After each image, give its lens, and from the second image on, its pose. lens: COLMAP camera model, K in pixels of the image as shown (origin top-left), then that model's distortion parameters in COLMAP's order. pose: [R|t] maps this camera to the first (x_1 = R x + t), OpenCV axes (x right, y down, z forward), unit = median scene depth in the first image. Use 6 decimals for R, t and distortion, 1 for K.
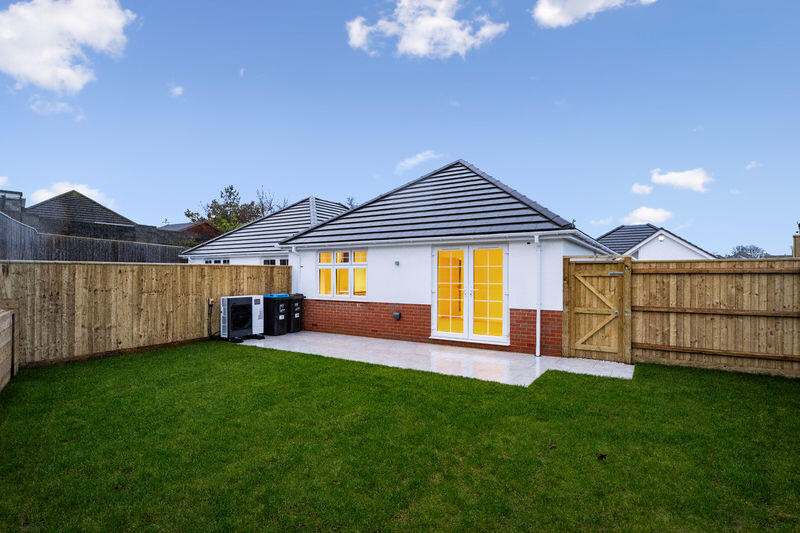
lens RADIAL K [[414.5, 0, 402.5], [0, 414.5, 271.6], [0, 0, 1]] dist [-0.000402, -0.000421]
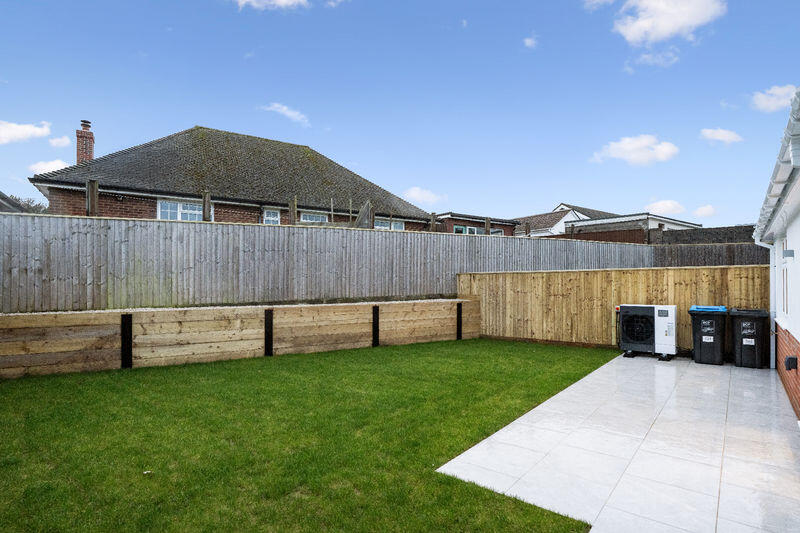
lens RADIAL K [[414.5, 0, 402.6], [0, 414.5, 272.0], [0, 0, 1]] dist [-0.000402, -0.000421]
pose [[-0.127248, -0.023422, -0.991594, 0.587876], [0.011941, 0.999613, -0.025144, 0.007824], [0.991799, -0.015040, -0.126919, 0.691906]]
